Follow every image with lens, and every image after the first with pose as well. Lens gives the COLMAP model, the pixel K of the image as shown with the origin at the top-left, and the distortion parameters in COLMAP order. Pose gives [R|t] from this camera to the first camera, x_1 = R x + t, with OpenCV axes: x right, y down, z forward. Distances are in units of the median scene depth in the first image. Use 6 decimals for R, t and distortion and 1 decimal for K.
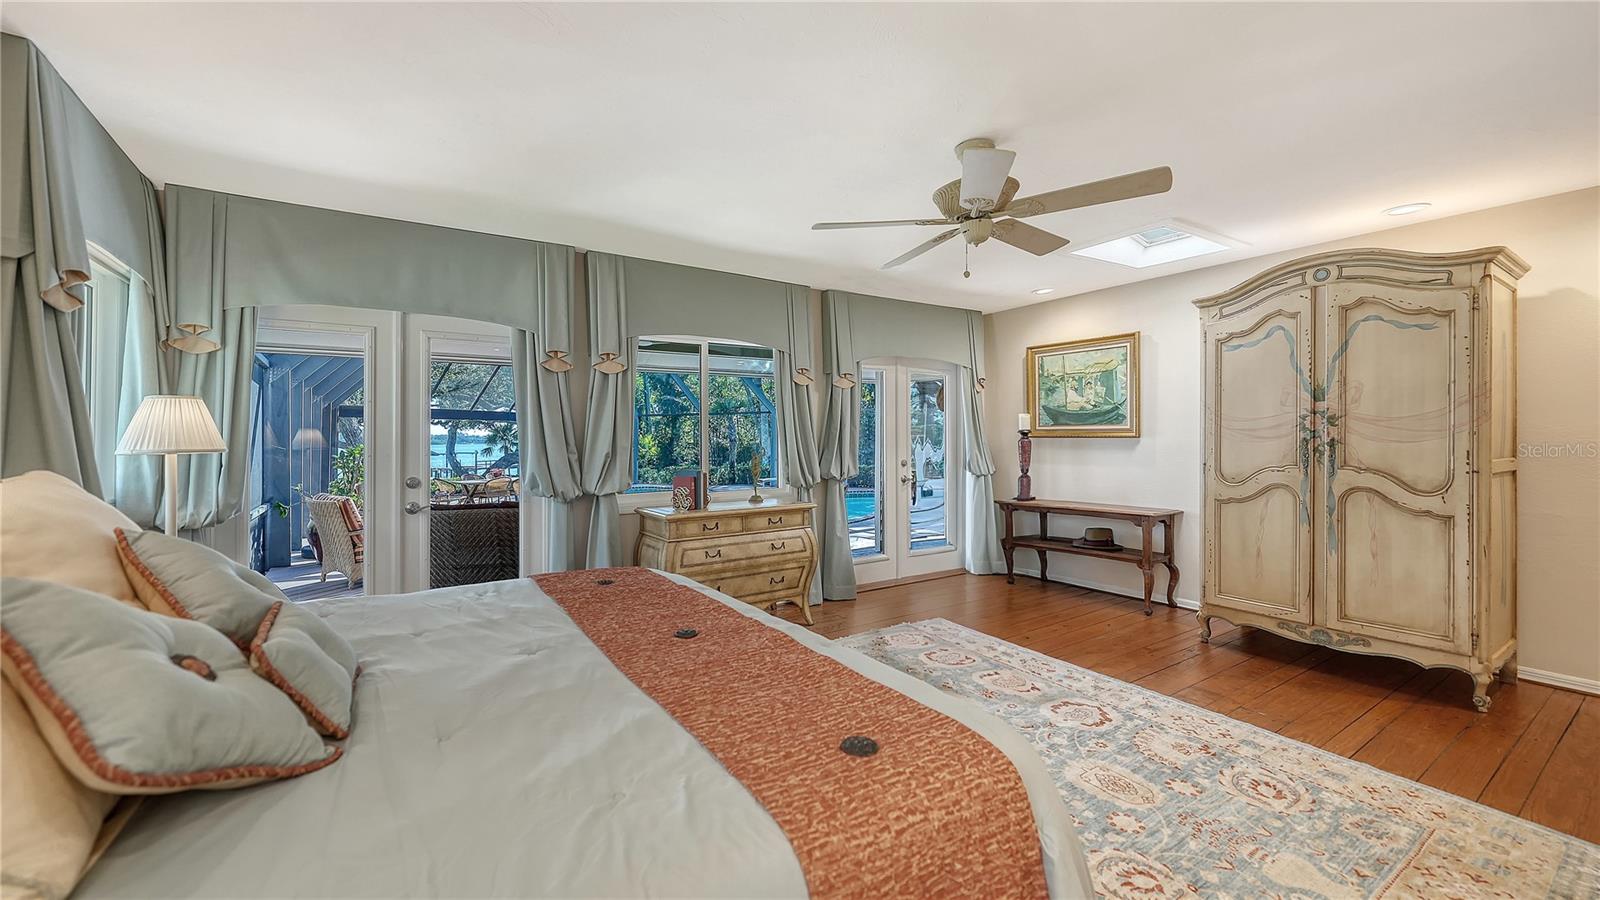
lens RADIAL K [[612.4, 0, 796.2], [0, 612.4, 440.3], [0, 0, 1]] dist [0.000835, 0.000199]
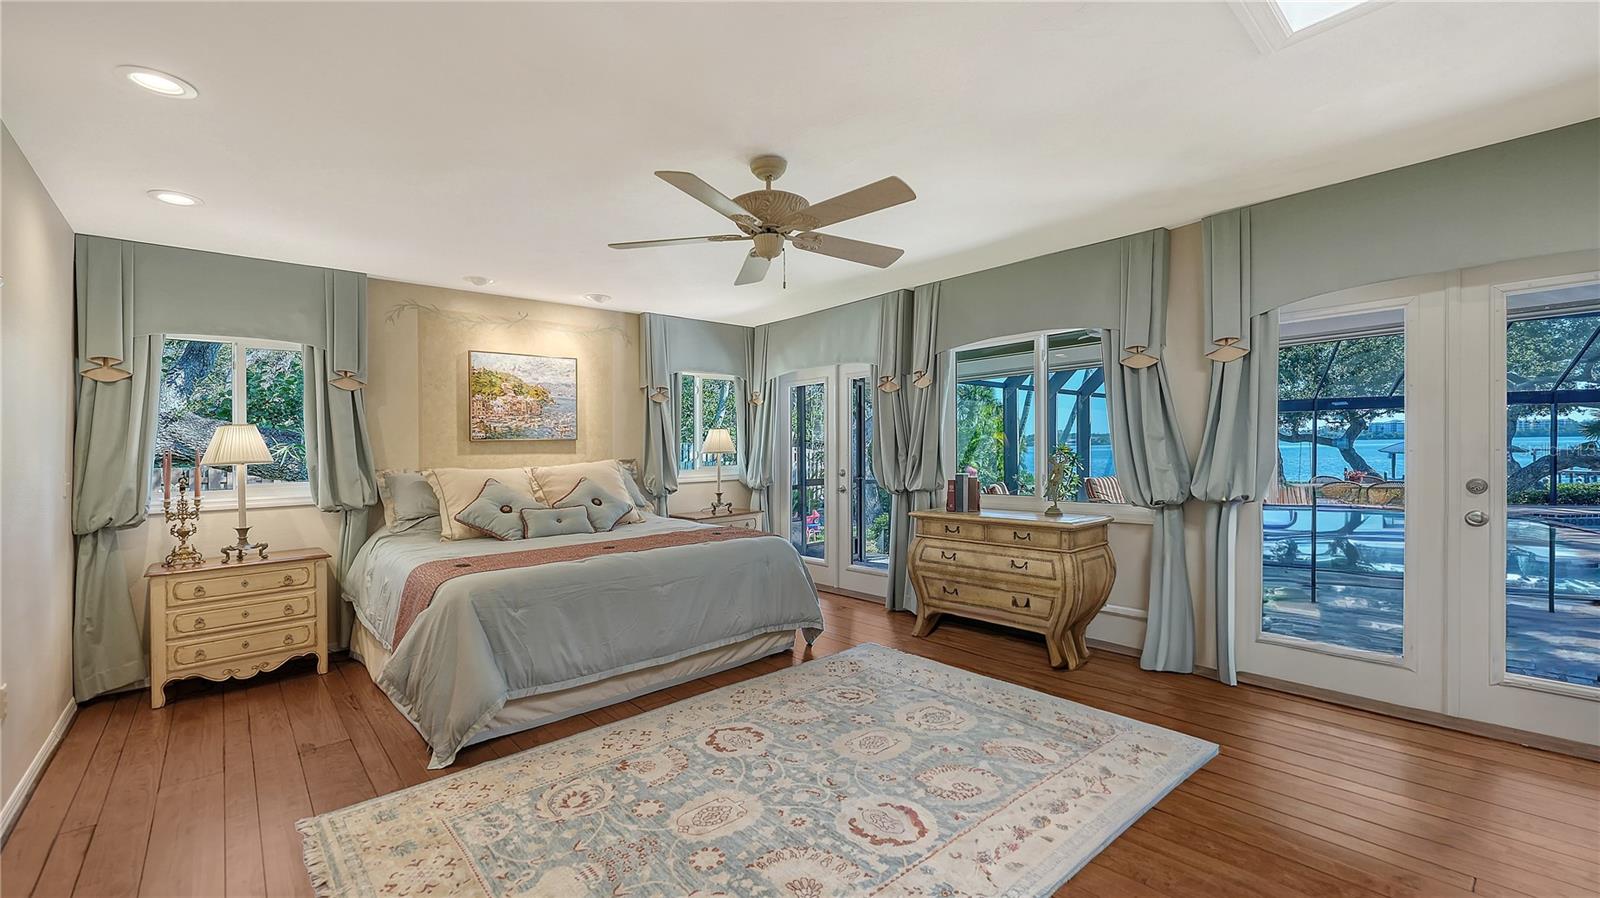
lens RADIAL K [[649.0, 0, 795.9], [0, 649.0, 454.4], [0, 0, 1]] dist [-0.003865, -0.000345]
pose [[0.143073, 0.014436, -0.989607, 0.897666], [0.016785, 0.999714, 0.017010, -0.008177], [0.989570, -0.019044, 0.142790, 0.585081]]
